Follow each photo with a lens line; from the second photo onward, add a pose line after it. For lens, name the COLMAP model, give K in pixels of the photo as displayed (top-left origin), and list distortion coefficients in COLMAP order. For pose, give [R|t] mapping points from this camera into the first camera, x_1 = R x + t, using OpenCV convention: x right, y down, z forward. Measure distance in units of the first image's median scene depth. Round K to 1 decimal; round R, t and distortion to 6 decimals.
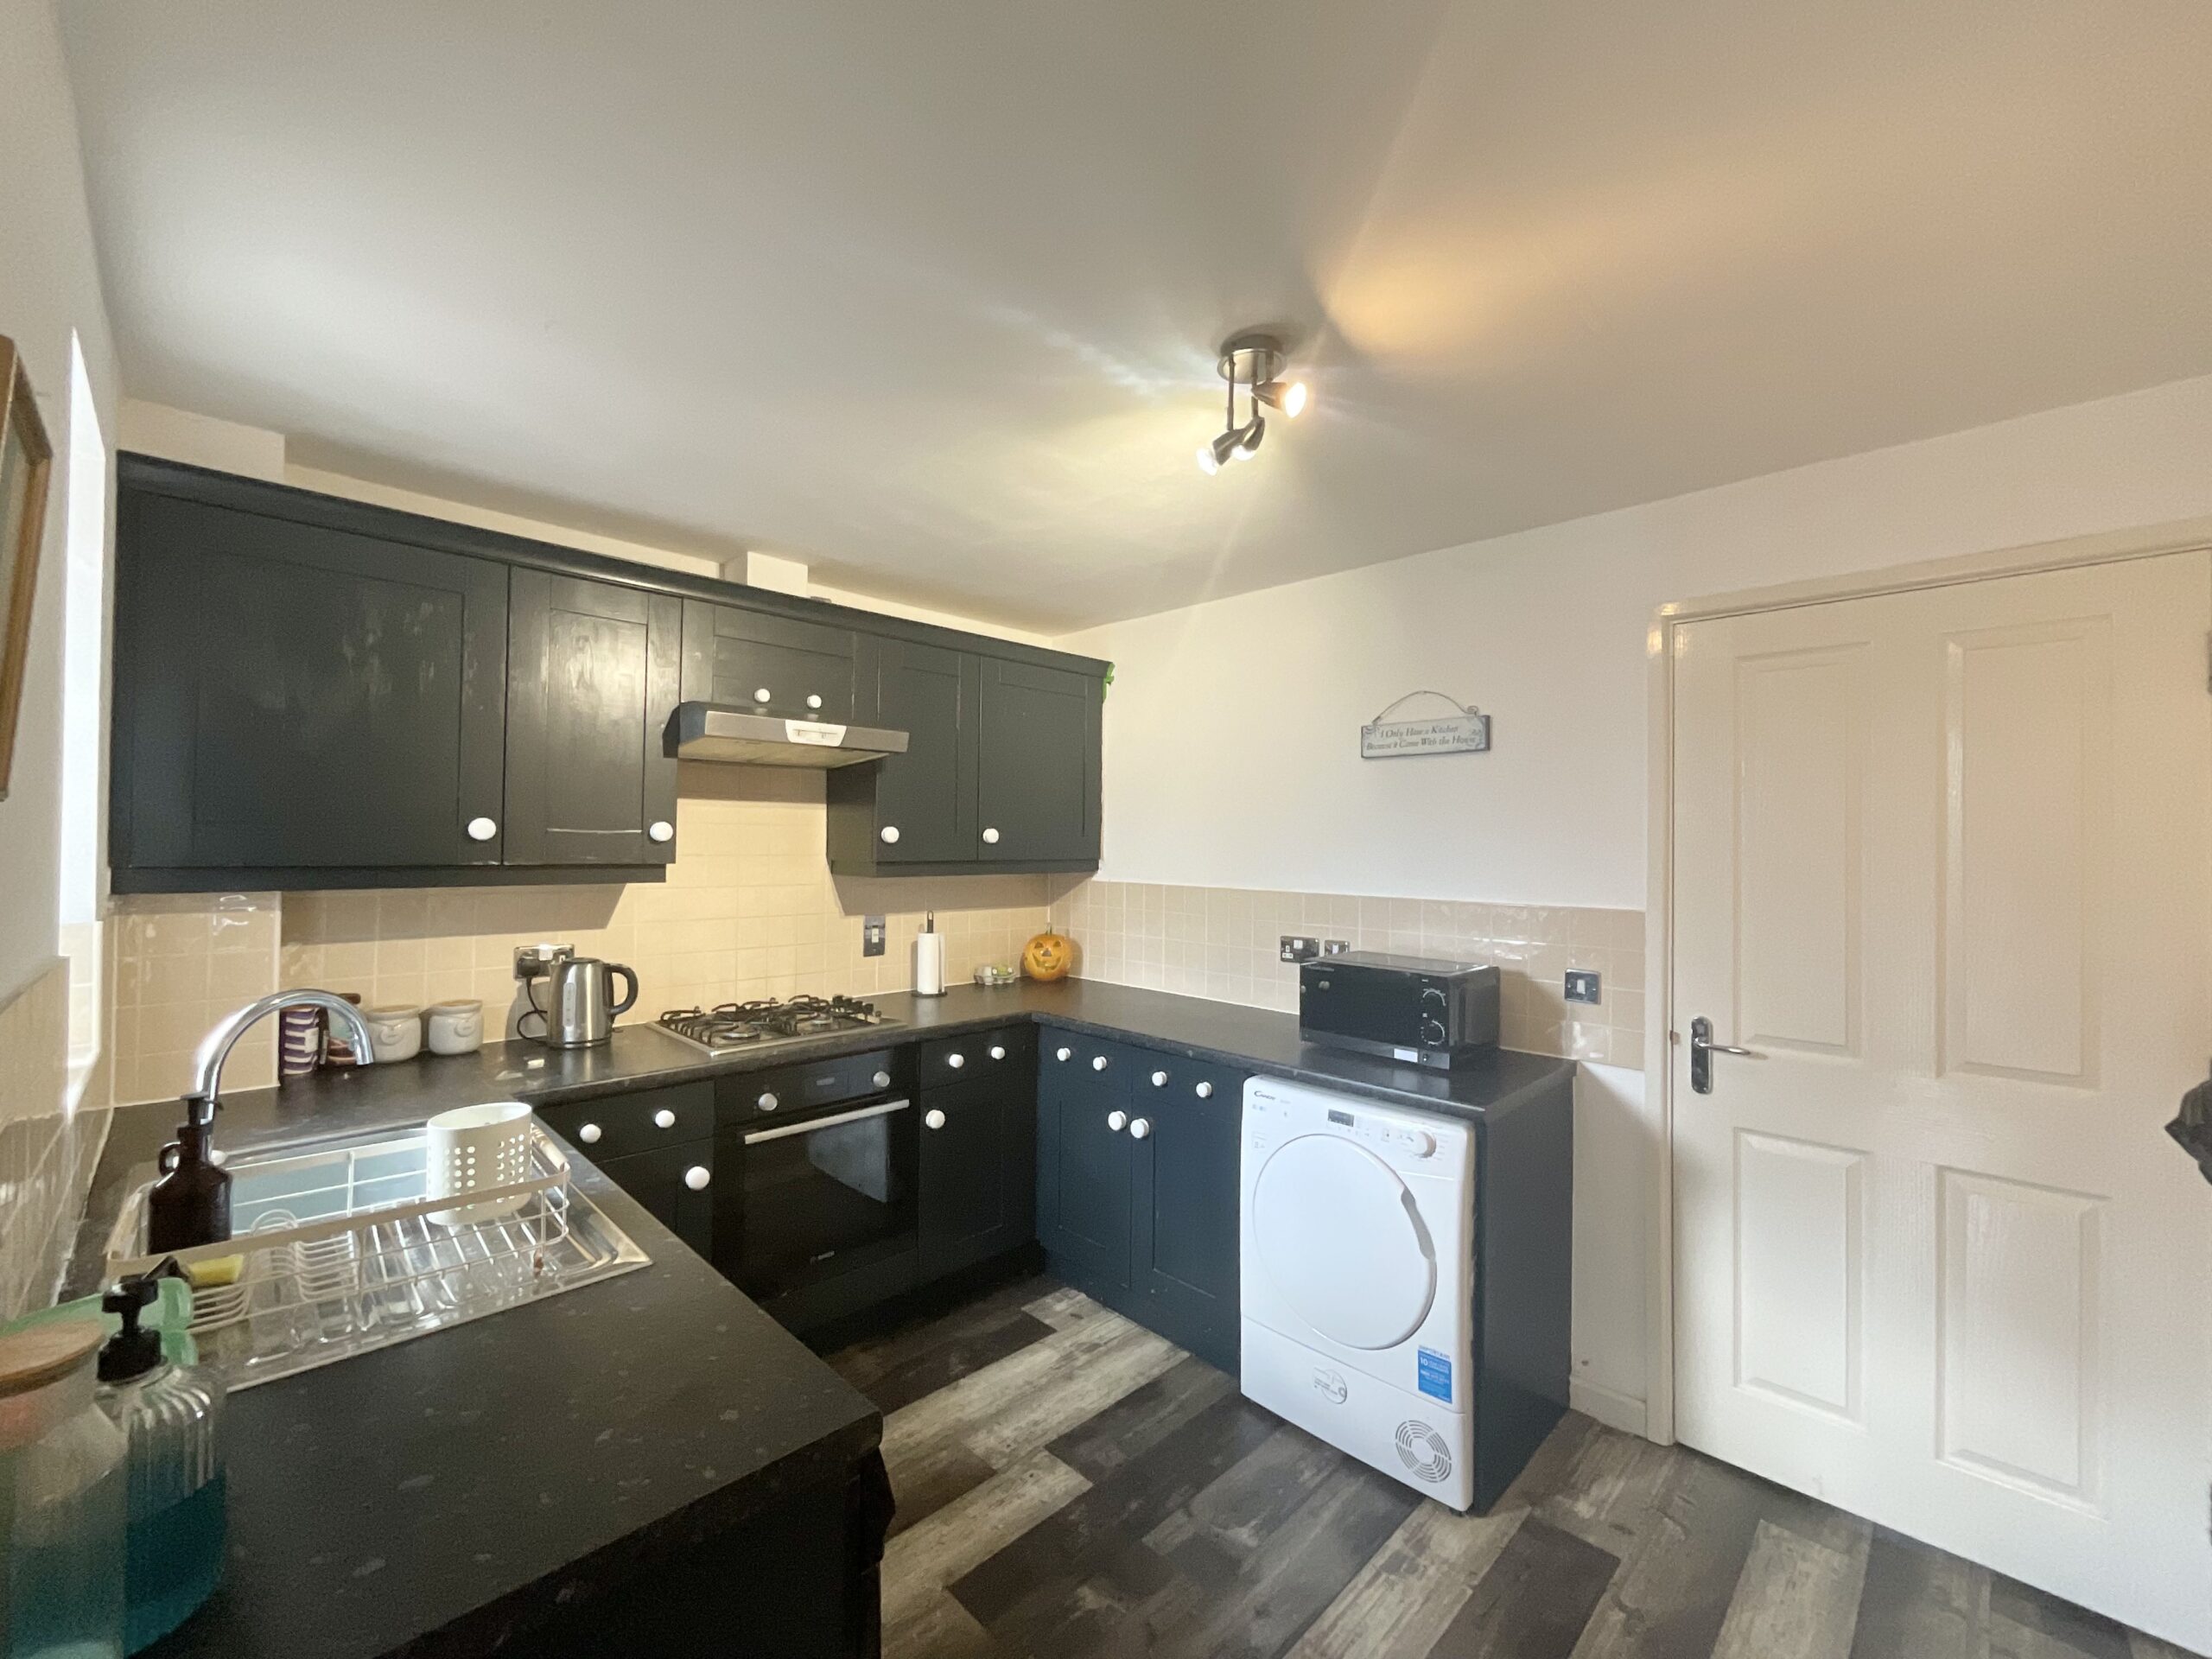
lens RADIAL K [[893.3, 0, 1114.1], [0, 893.3, 833.7], [0, 0, 1]] dist [0.001855, 0.000064]
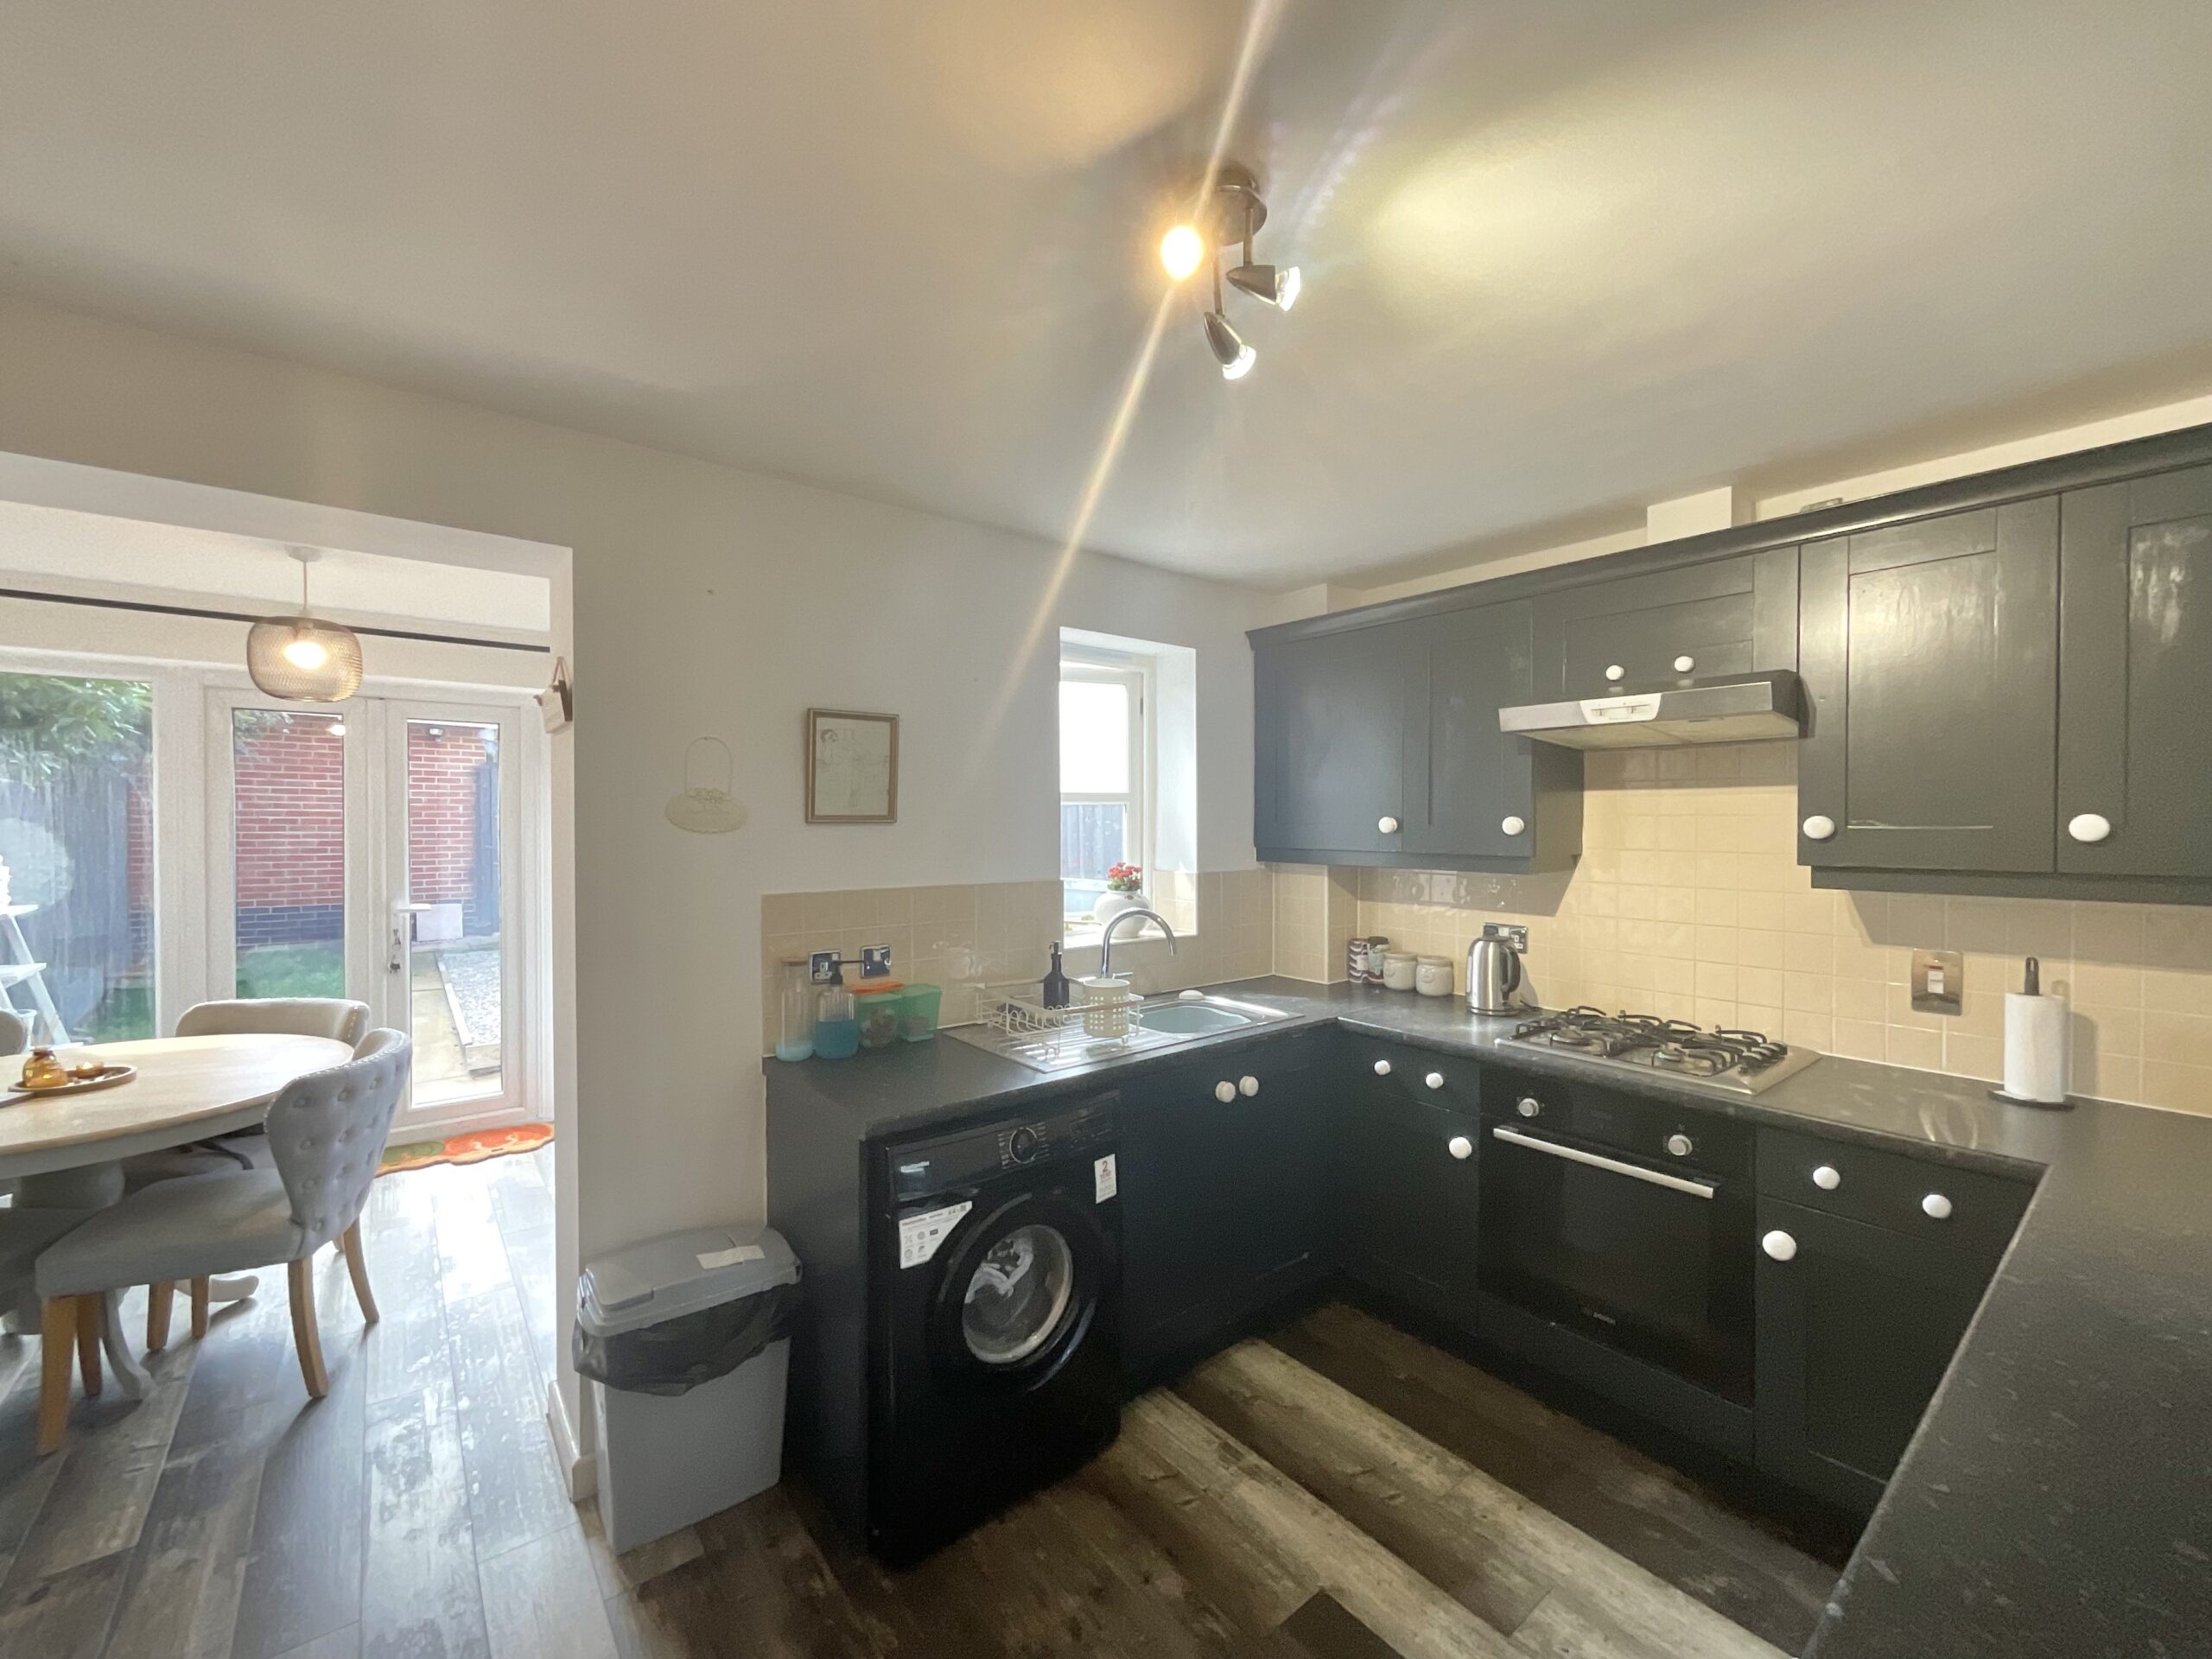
lens RADIAL K [[893.3, 0, 1114.1], [0, 893.3, 833.7], [0, 0, 1]] dist [0.001855, 0.000064]
pose [[-0.111560, 0.001807, -0.993756, 0.548824], [0.007649, 0.999970, 0.000959, 0.001871], [0.993728, -0.007495, -0.111571, 0.593133]]
